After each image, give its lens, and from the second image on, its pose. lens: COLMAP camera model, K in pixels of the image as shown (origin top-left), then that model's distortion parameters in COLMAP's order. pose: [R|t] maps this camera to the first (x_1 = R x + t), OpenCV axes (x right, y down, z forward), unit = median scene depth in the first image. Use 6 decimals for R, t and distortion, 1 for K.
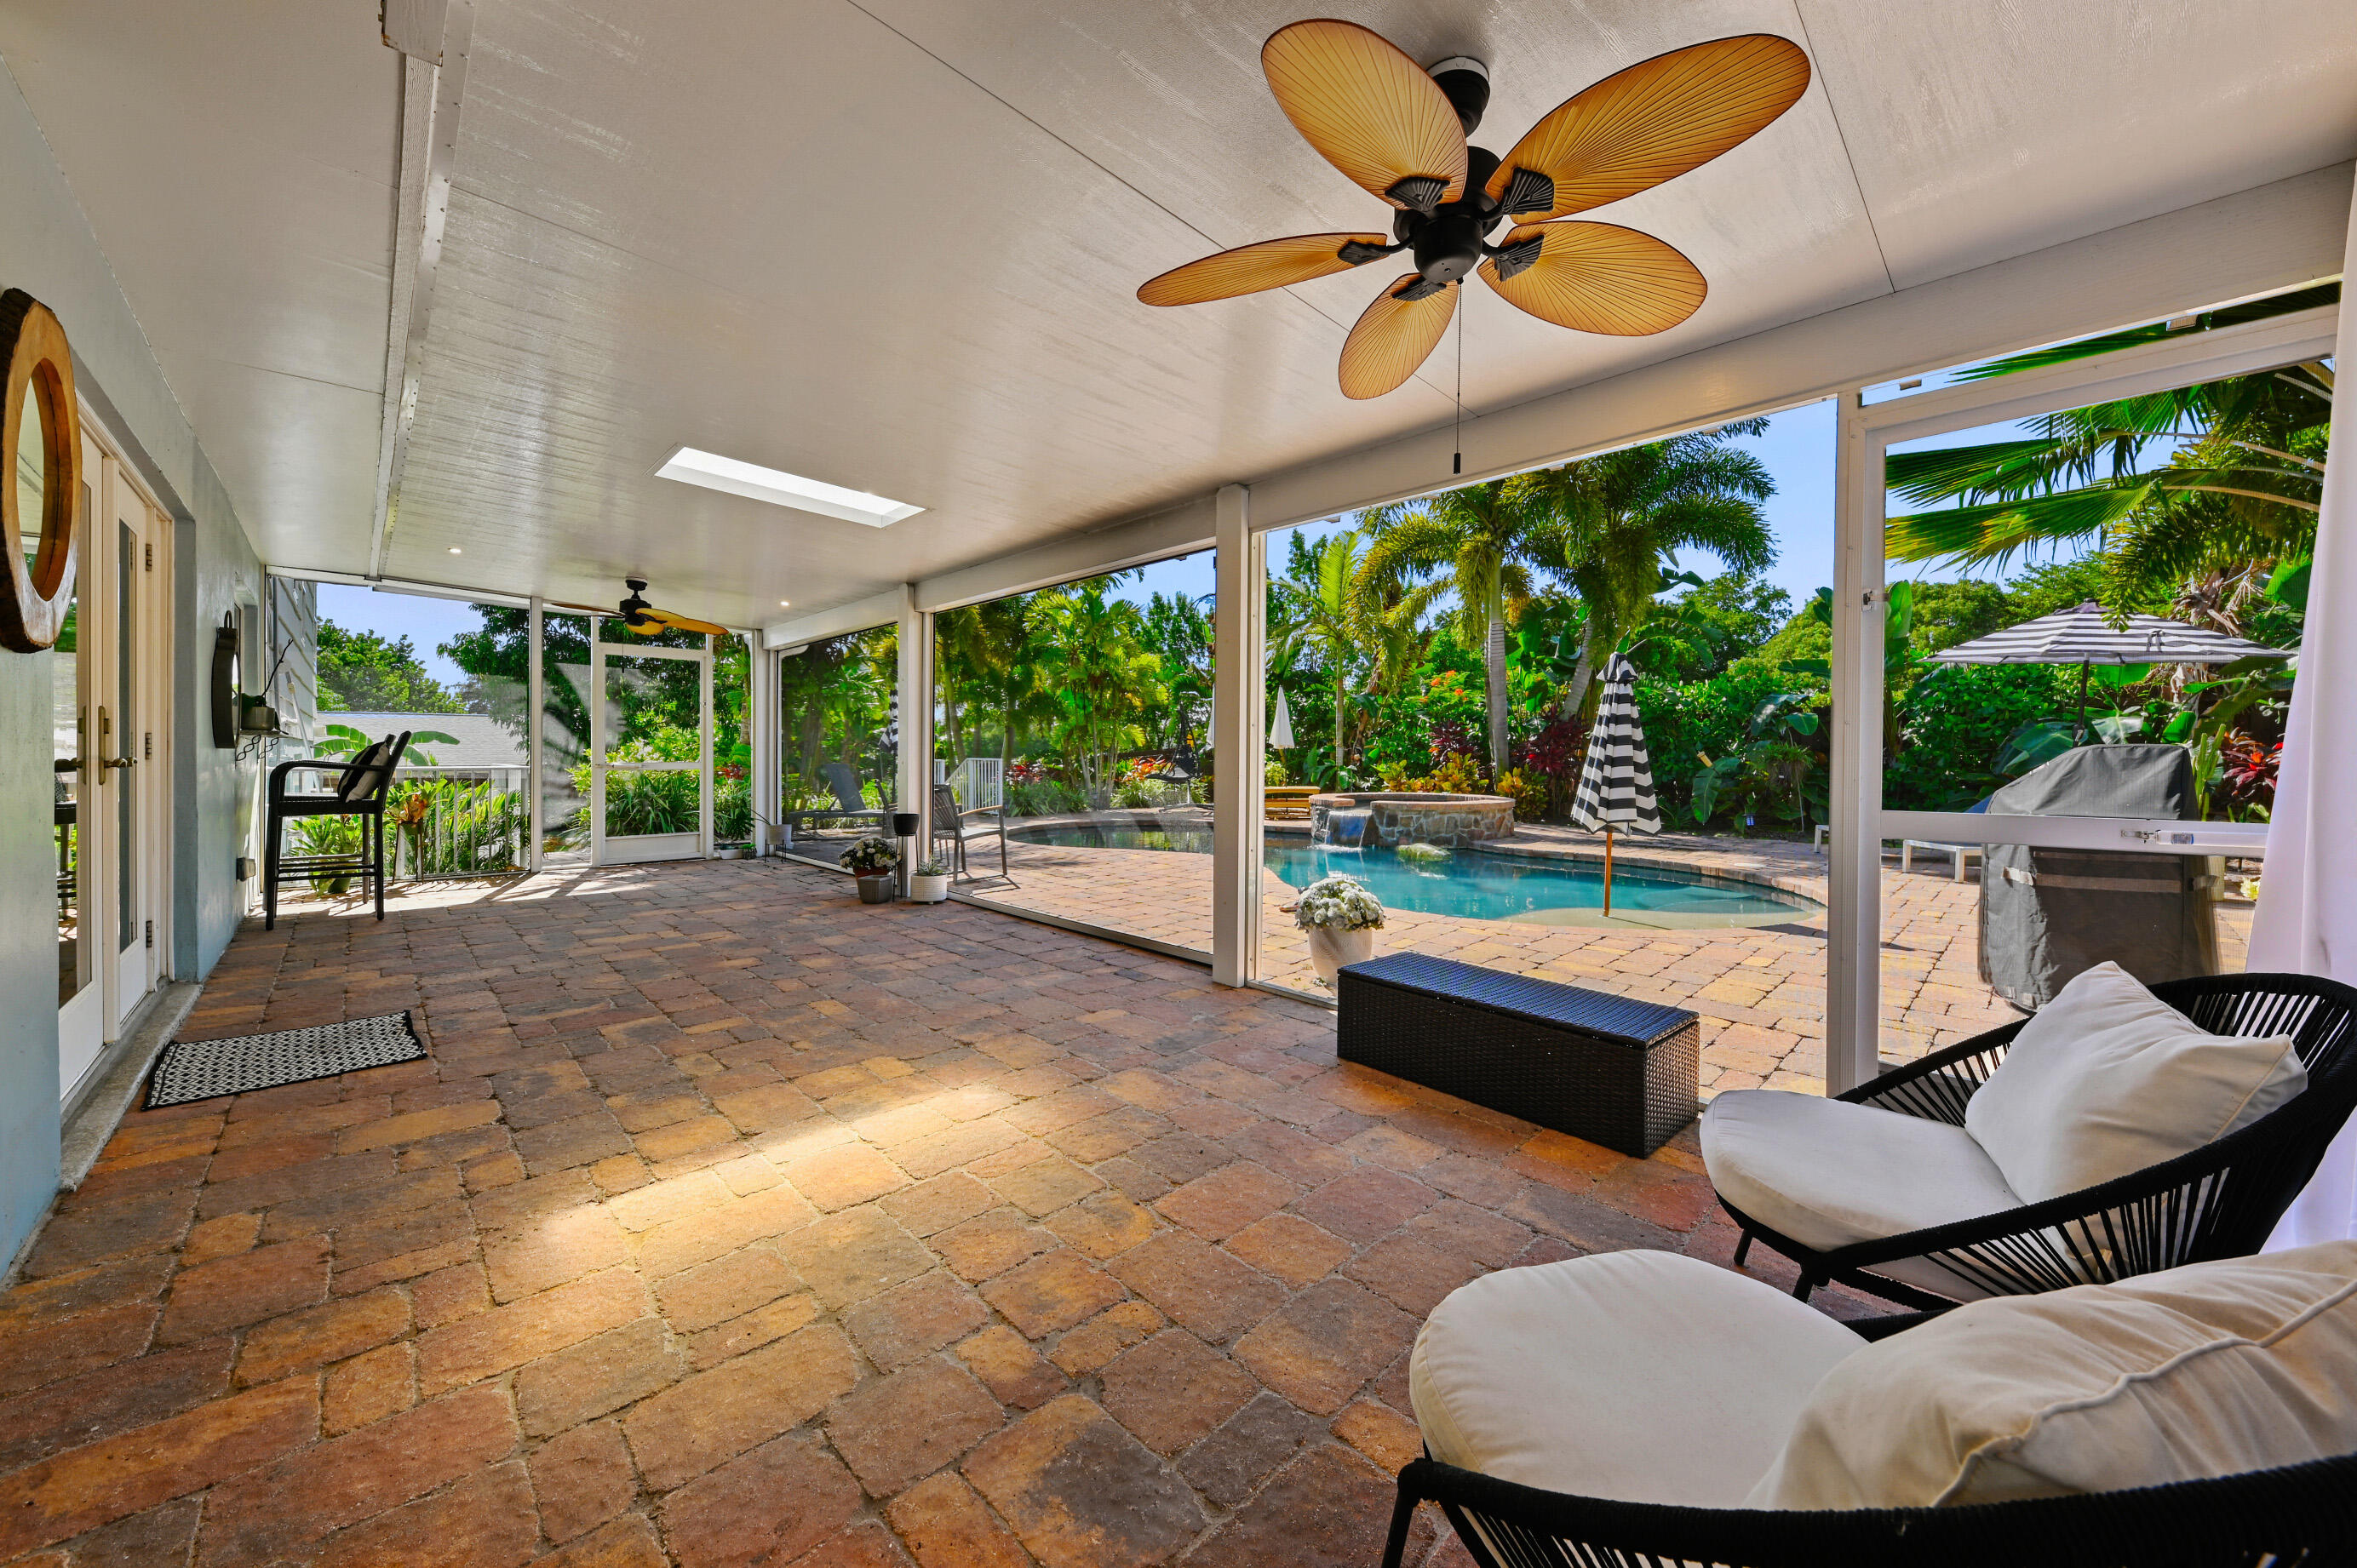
lens RADIAL K [[856.9, 0, 1180.4], [0, 856.9, 776.2], [0, 0, 1]] dist [-0.000315, -0.000061]
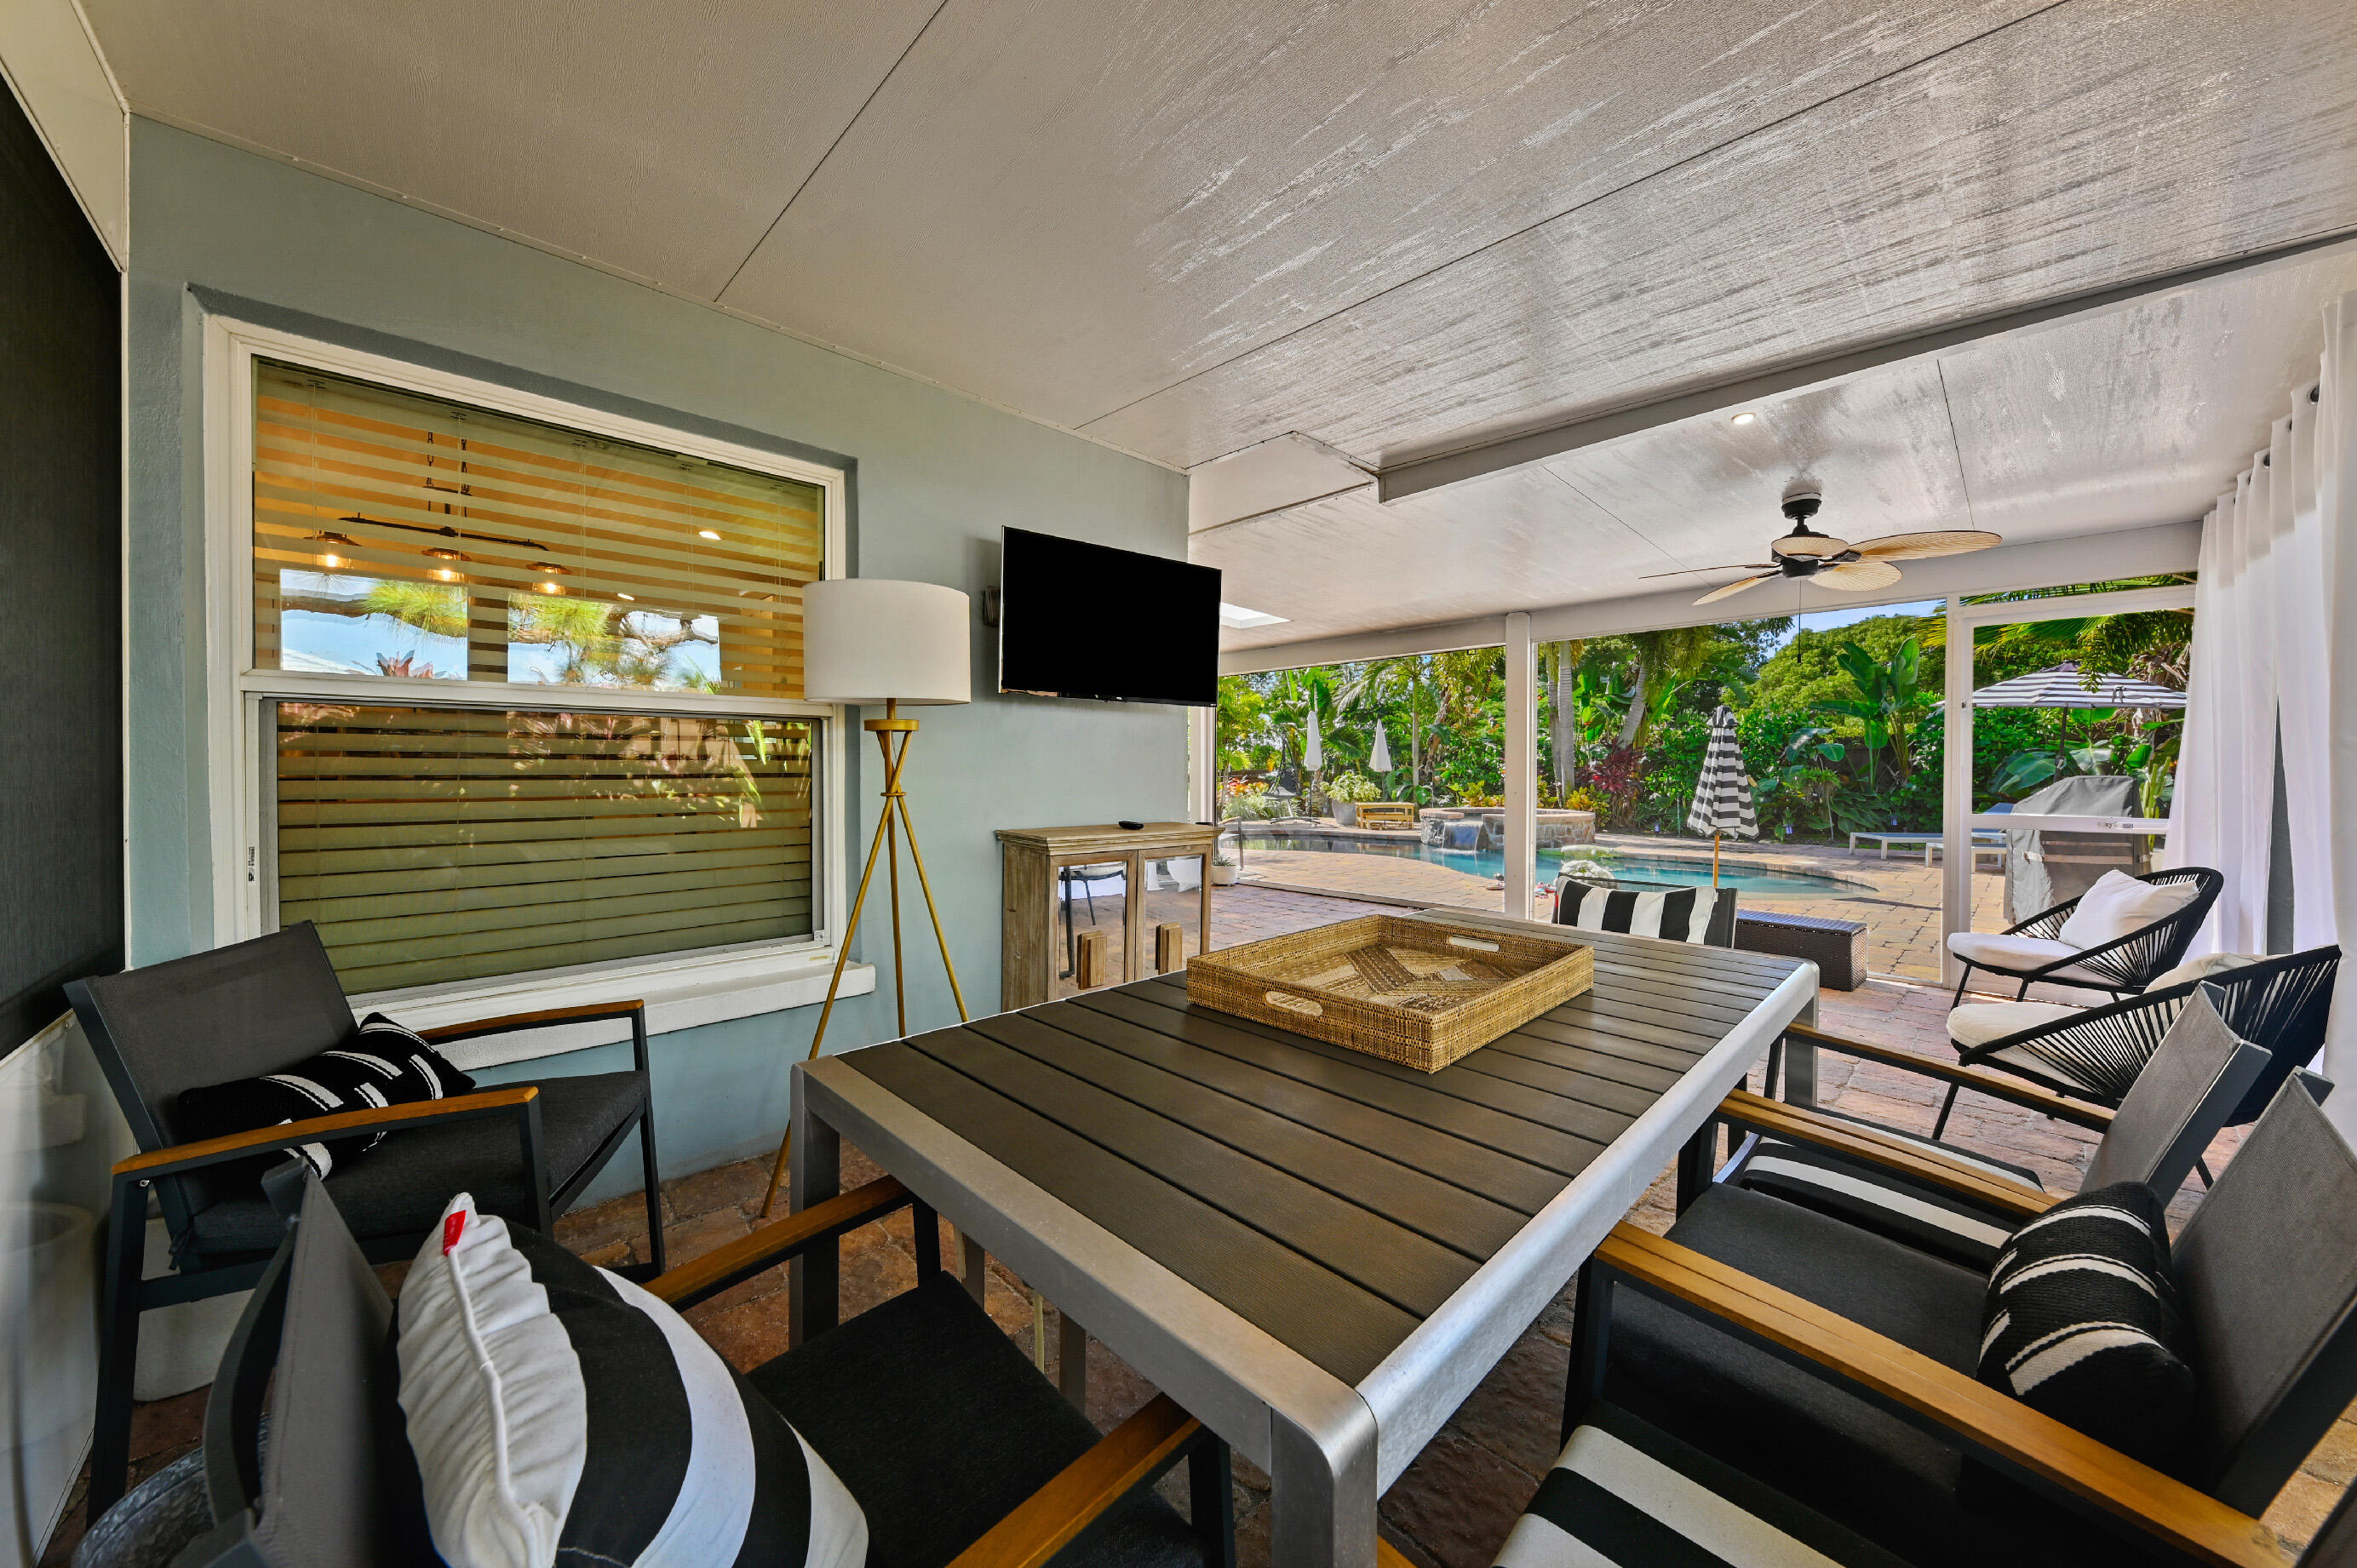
lens RADIAL K [[814.6, 0, 1162.5], [0, 814.6, 784.7], [0, 0, 1]] dist [0.000206, -0.000002]
pose [[0.999839, -0.001138, -0.017920, -0.274483], [0.000942, 0.999940, -0.010900, -0.002177], [0.017931, 0.010881, 0.999780, -0.245651]]
